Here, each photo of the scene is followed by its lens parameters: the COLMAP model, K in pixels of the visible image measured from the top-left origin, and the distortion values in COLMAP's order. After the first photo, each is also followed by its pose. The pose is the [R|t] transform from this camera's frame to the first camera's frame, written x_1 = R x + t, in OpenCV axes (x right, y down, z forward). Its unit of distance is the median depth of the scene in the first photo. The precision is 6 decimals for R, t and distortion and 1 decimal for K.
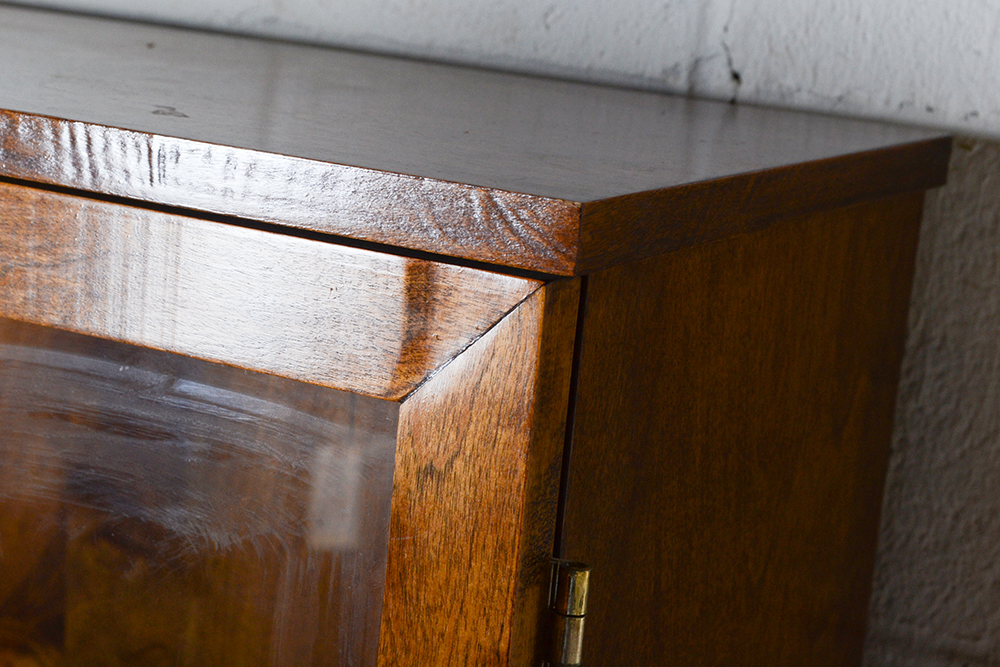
lens RADIAL K [[2323.5, 0, 500.0], [0, 2323.5, 333.5], [0, 0, 1]] dist [0.056966, -0.095045]
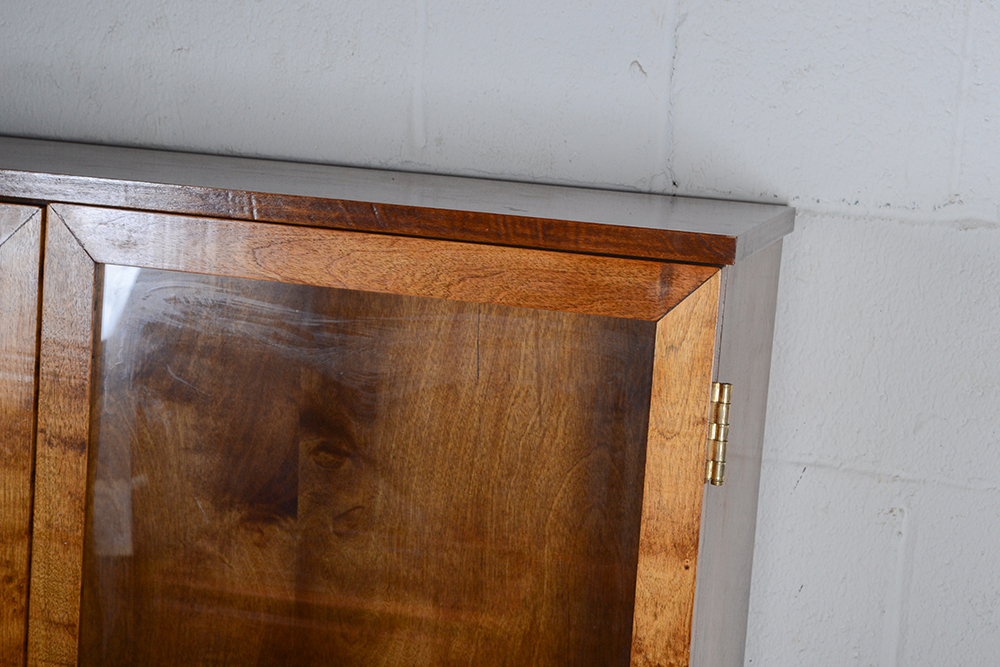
lens RADIAL K [[2323.5, 0, 500.0], [0, 2323.5, 333.5], [0, 0, 1]] dist [0.056966, -0.095045]
pose [[0.971734, -0.052313, 0.230208, -0.521800], [0.061917, 0.997478, -0.034689, 0.079705], [-0.227813, 0.047962, 0.972523, -0.920203]]
